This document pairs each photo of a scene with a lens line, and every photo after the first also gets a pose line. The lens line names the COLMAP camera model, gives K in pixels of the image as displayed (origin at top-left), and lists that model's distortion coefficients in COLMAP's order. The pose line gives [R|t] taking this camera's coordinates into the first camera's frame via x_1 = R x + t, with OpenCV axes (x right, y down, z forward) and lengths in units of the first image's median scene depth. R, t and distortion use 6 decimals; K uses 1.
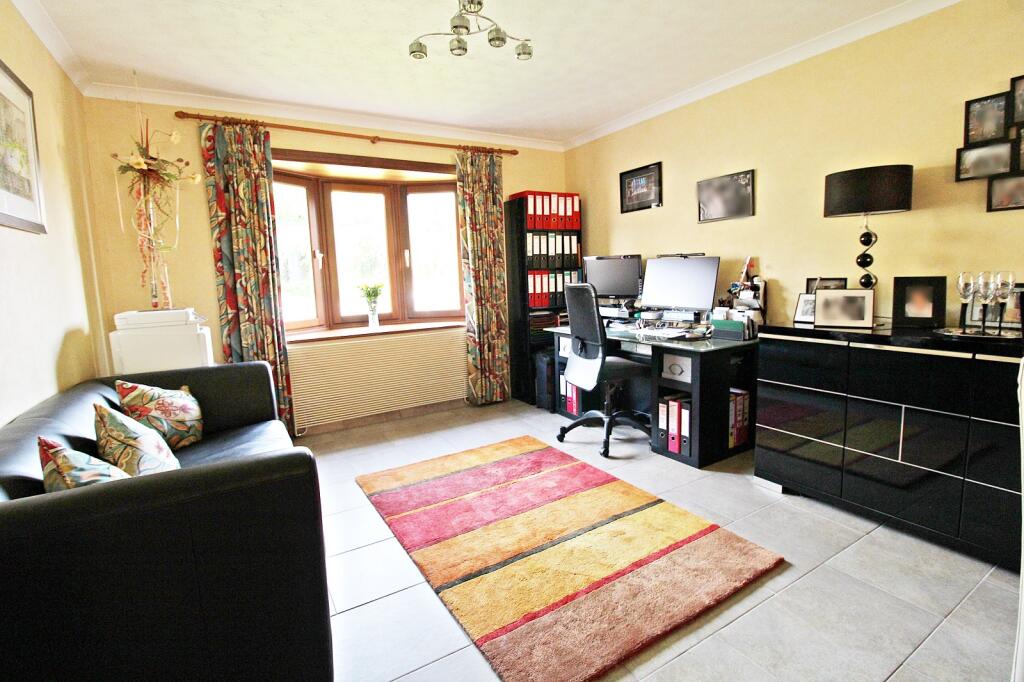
lens RADIAL K [[472.9, 0, 516.5], [0, 472.9, 329.0], [0, 0, 1]] dist [0.001285, -0.013502]
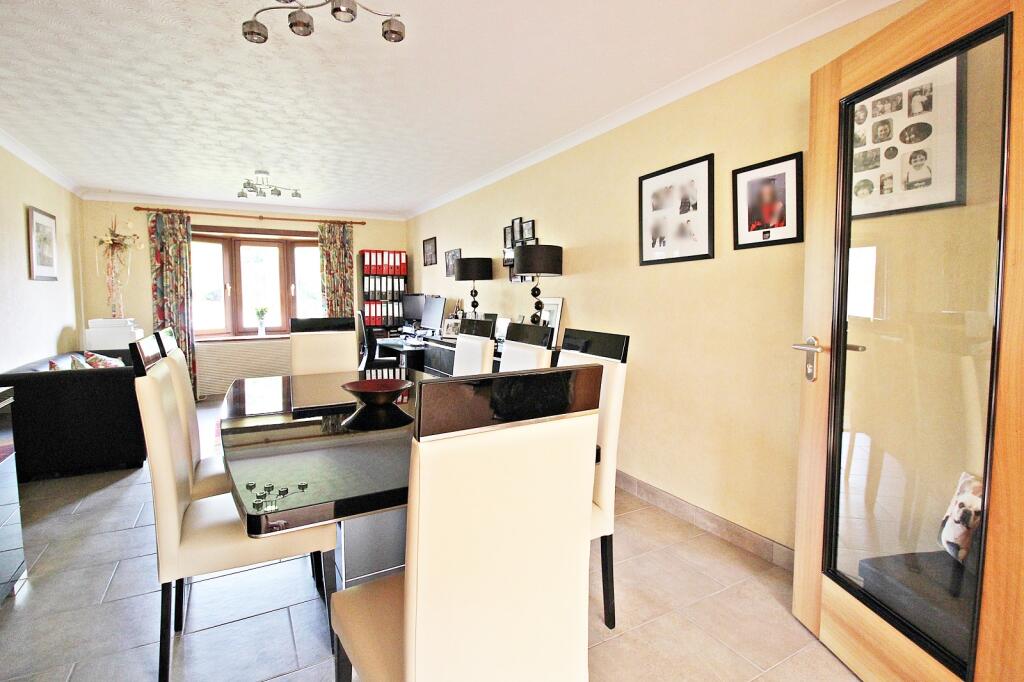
lens RADIAL K [[489.9, 0, 513.6], [0, 489.9, 327.6], [0, 0, 1]] dist [-0.000524, -0.012114]
pose [[0.999163, 0.032642, -0.024646, 0.669978], [-0.033876, 0.998101, -0.051445, 0.031112], [0.022920, 0.052237, 0.998372, -0.680653]]
